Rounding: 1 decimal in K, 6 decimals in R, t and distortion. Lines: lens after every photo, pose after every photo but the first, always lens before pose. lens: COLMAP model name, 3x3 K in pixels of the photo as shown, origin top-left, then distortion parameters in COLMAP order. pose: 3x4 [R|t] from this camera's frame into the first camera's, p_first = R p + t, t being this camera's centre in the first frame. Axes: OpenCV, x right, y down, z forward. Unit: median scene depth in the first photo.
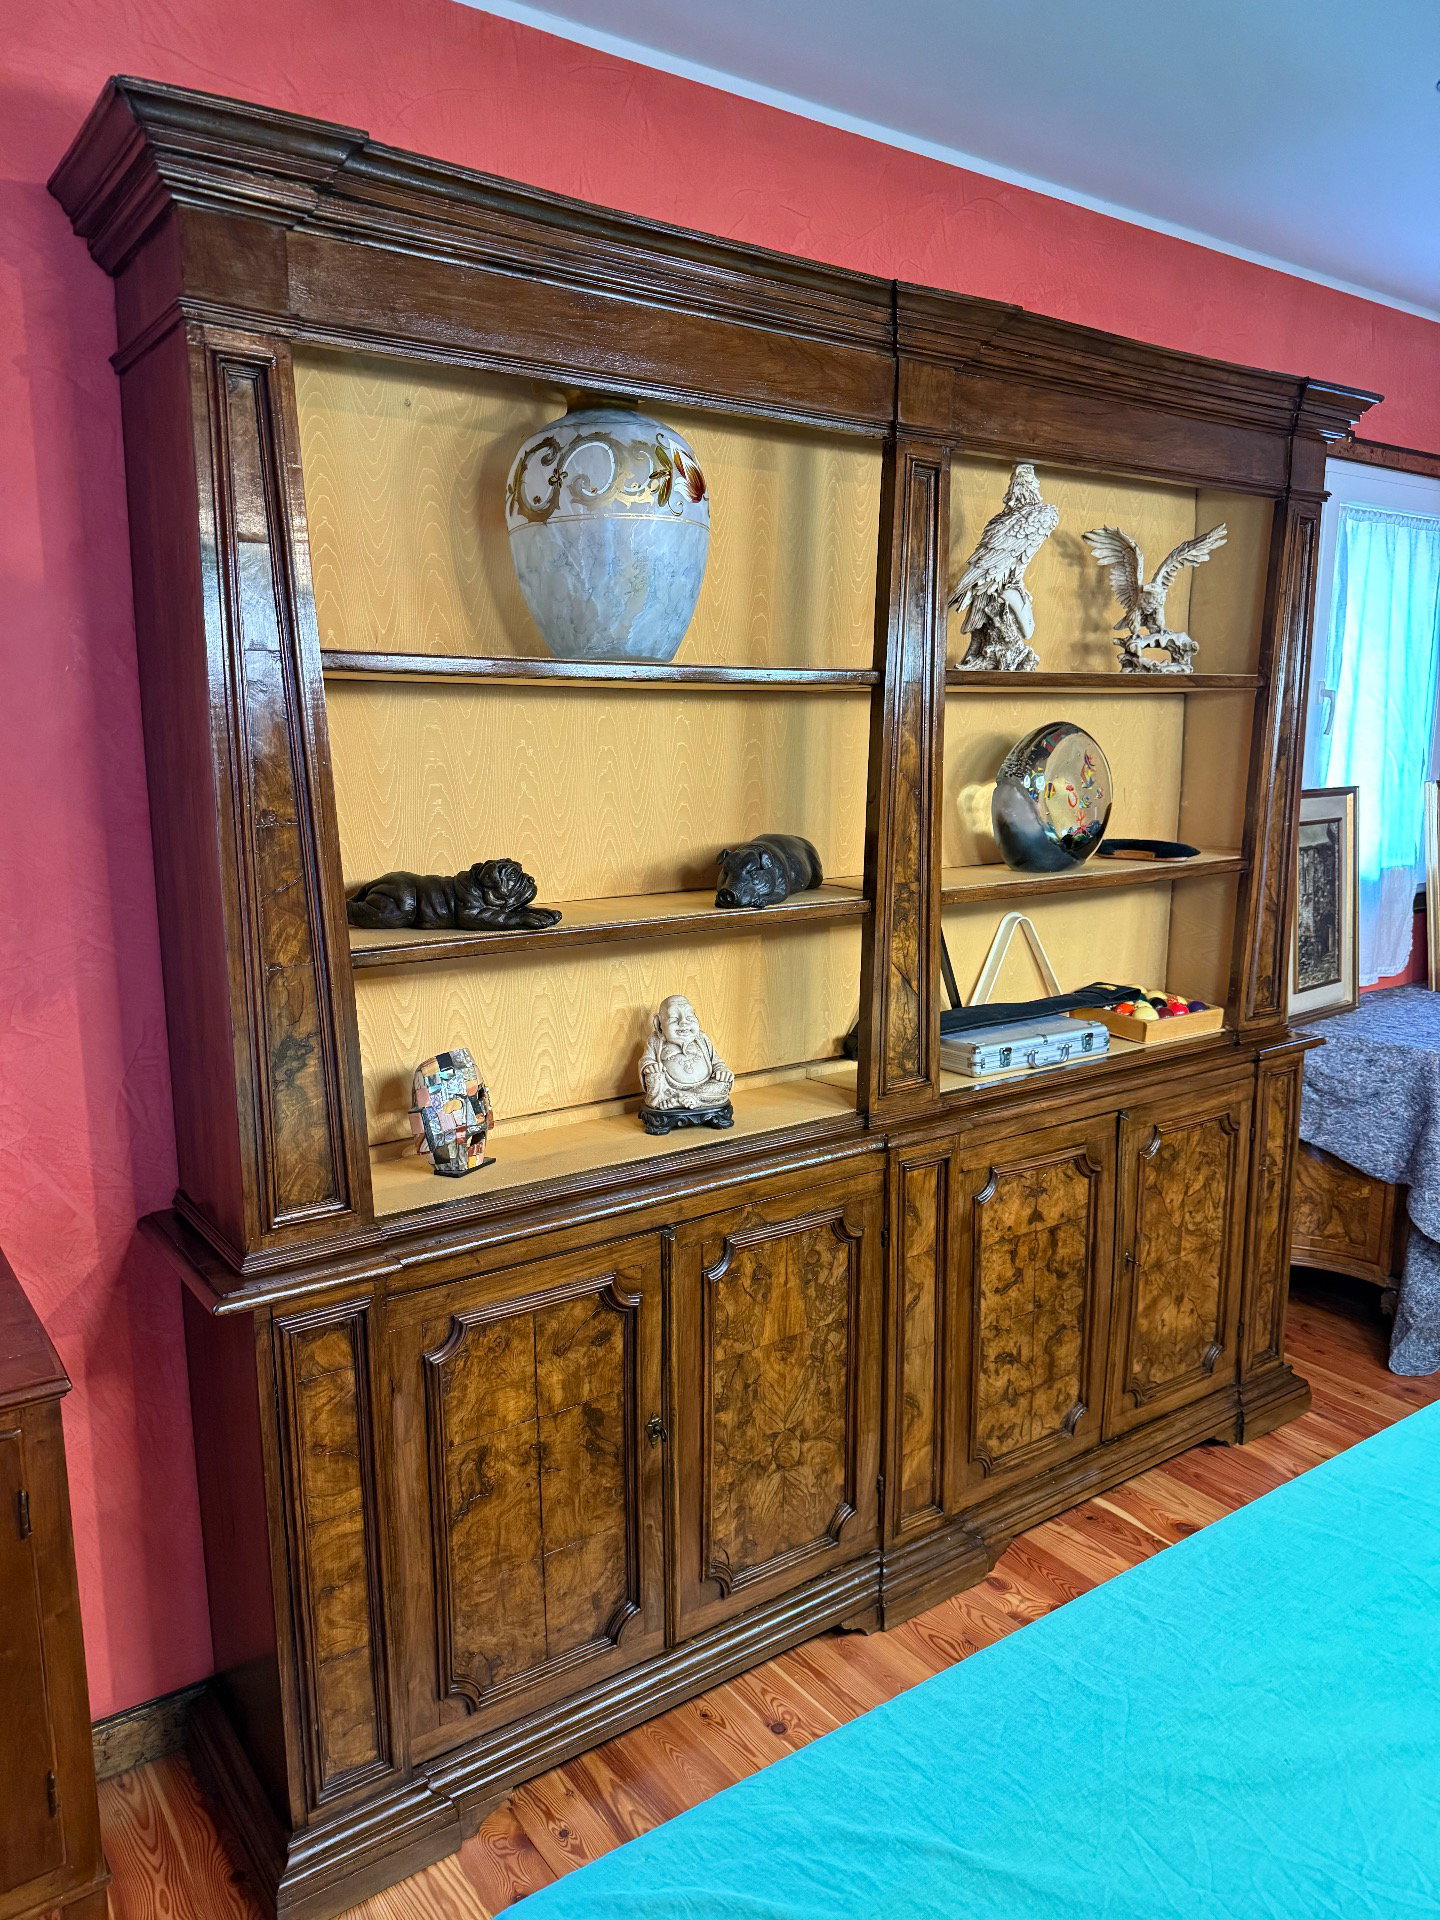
lens RADIAL K [[1358.4, 0, 704.3], [0, 1358.4, 952.9], [0, 0, 1]] dist [0.039604, -0.055103]
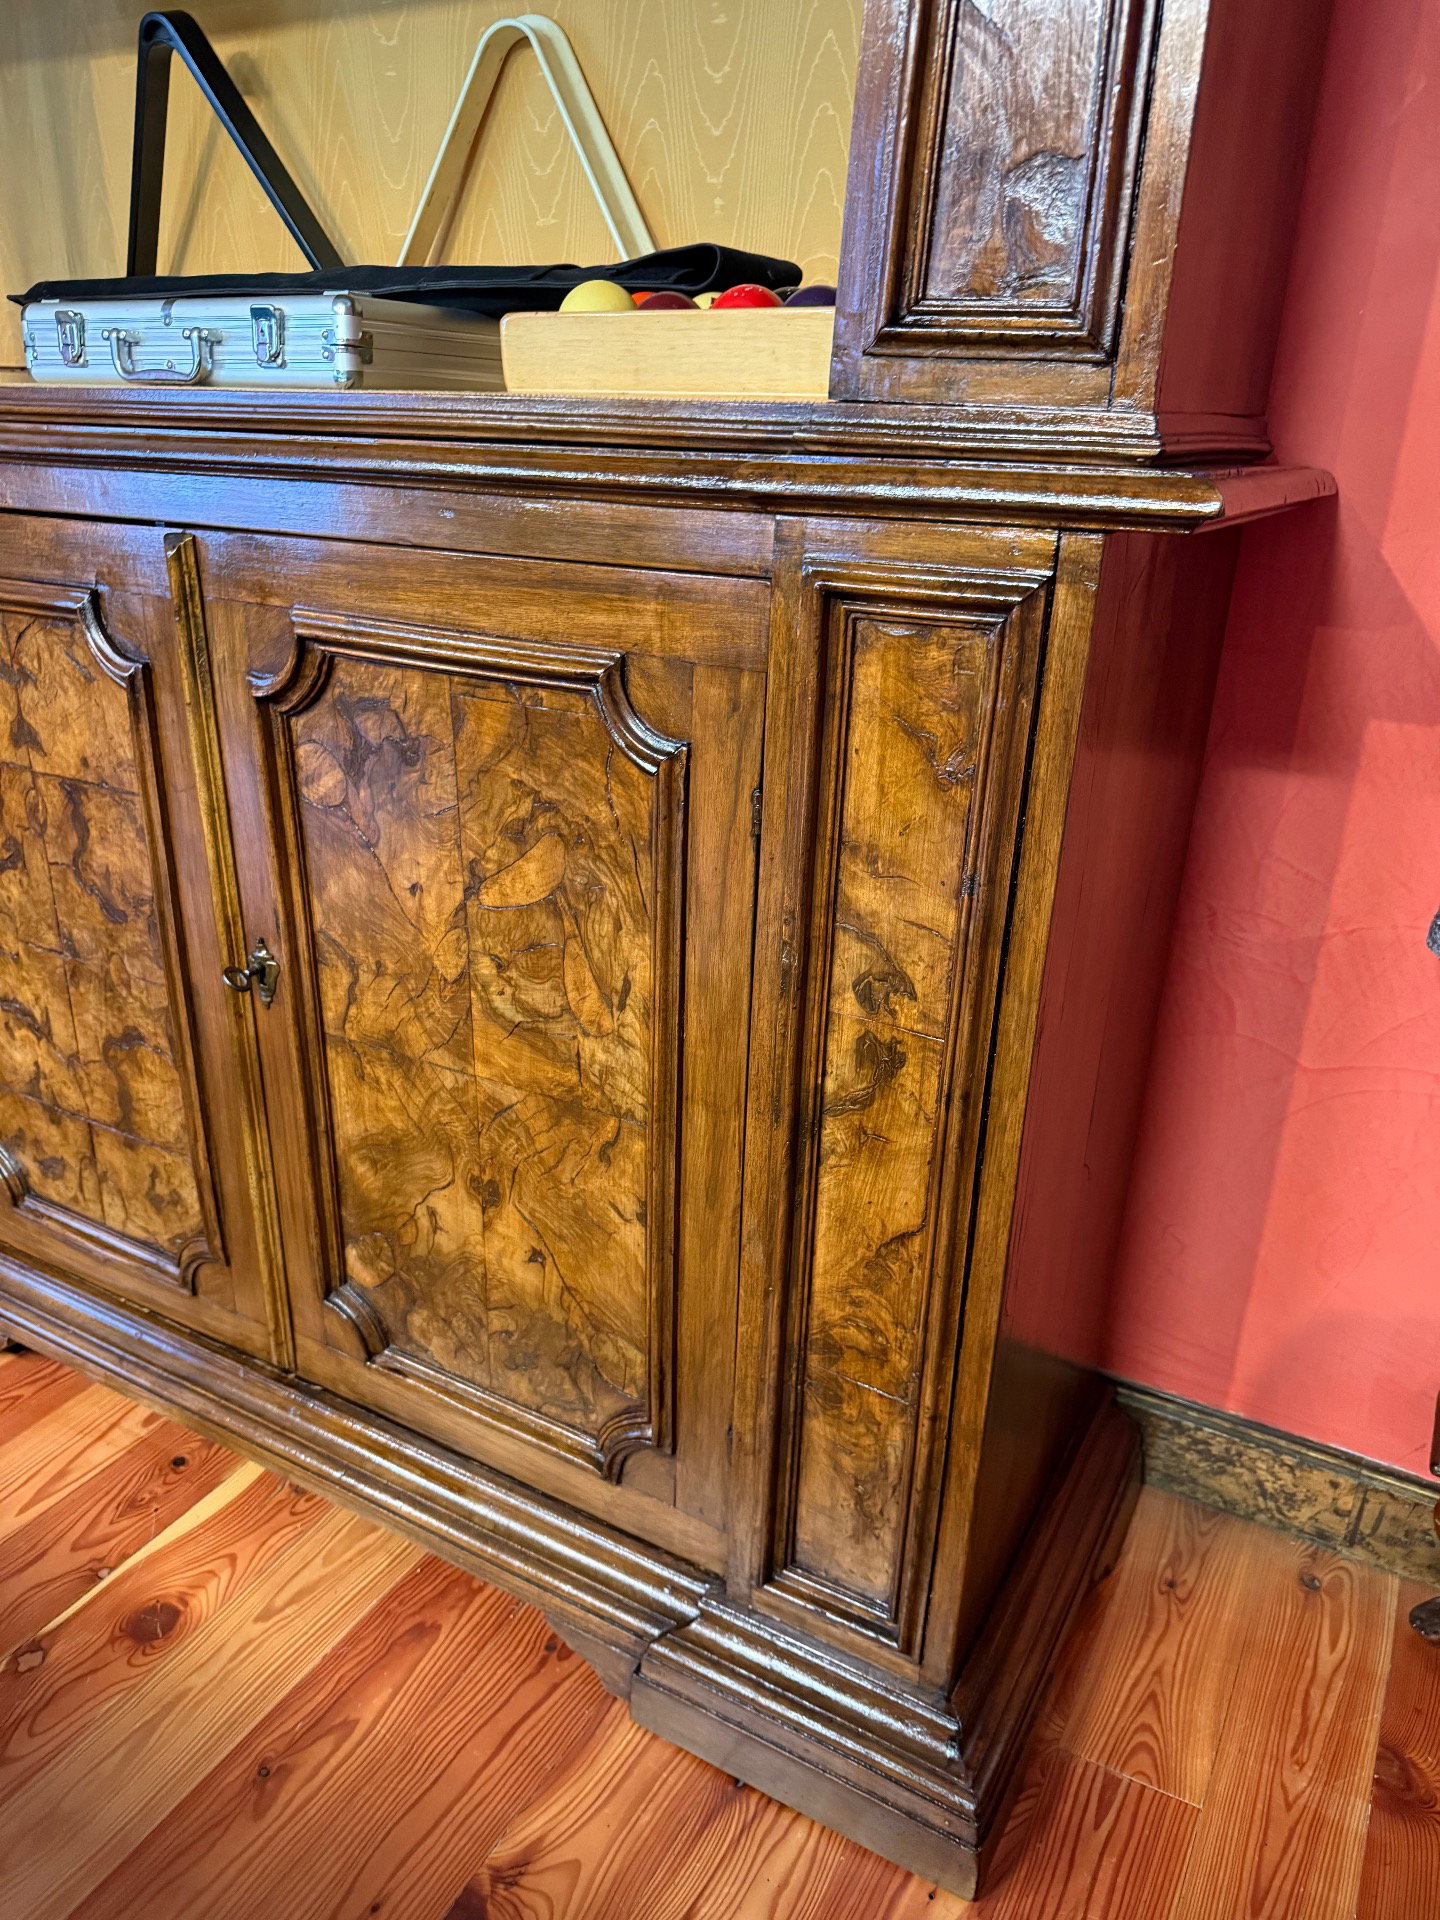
lens RADIAL K [[1352.0, 0, 706.0], [0, 1352.0, 952.7], [0, 0, 1]] dist [0.134399, -0.241099]
pose [[0.422252, 0.348907, -0.836640, 0.812698], [-0.173444, 0.937002, 0.303223, 0.103802], [0.889730, 0.017074, 0.456167, 1.131194]]
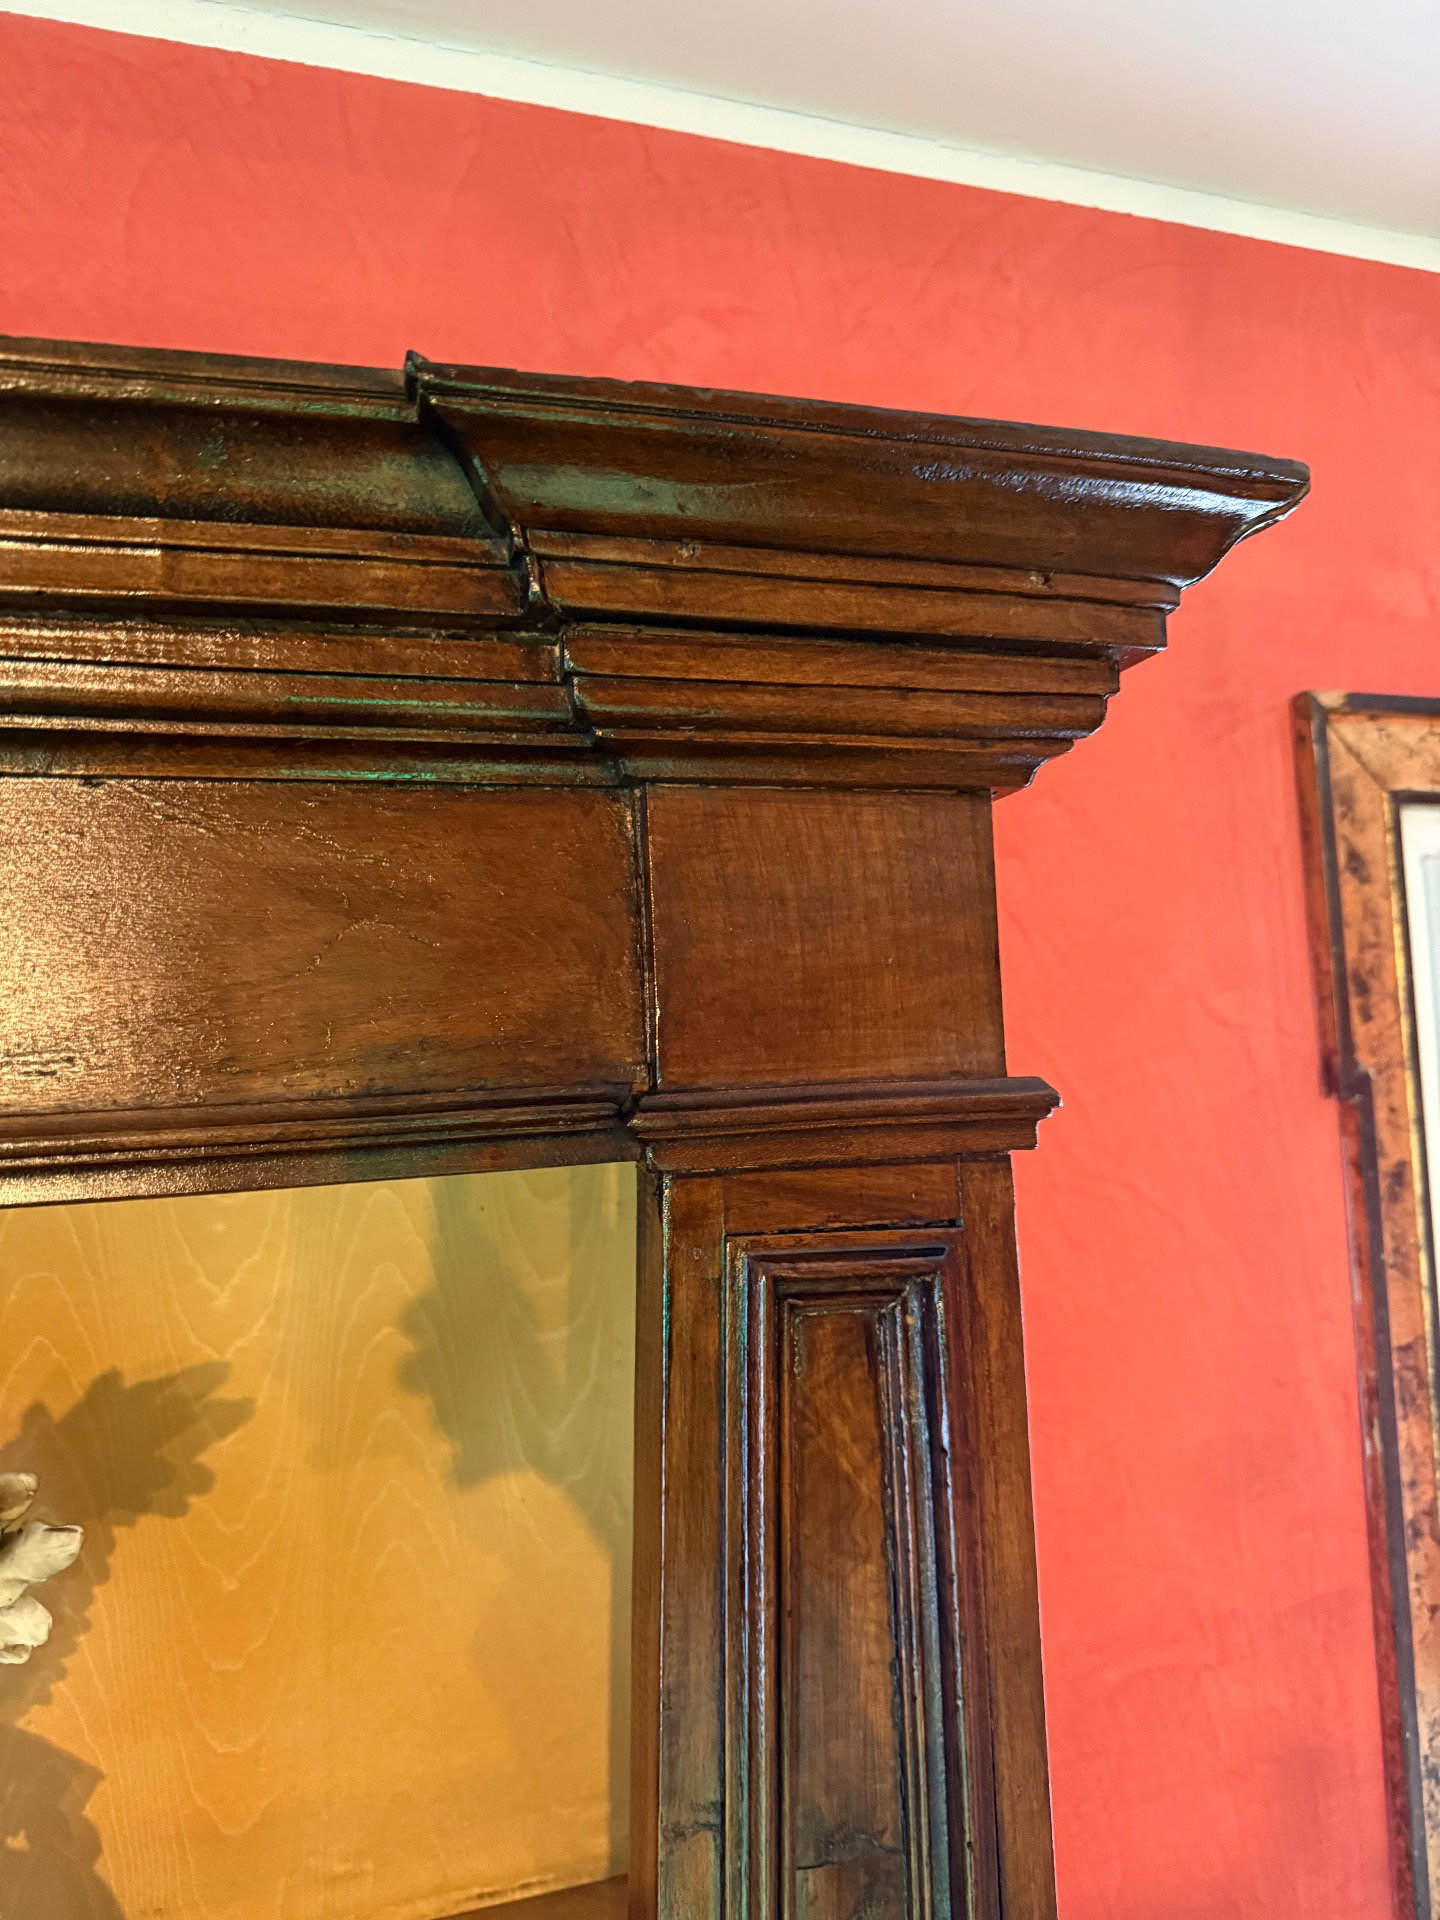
lens RADIAL K [[1352.0, 0, 706.0], [0, 1352.0, 952.7], [0, 0, 1]] dist [0.134399, -0.241099]
pose [[0.954382, -0.066383, -0.291114, 0.587657], [-0.013145, 0.964687, -0.263070, -0.390092], [0.298298, 0.254896, 0.919808, 1.058868]]
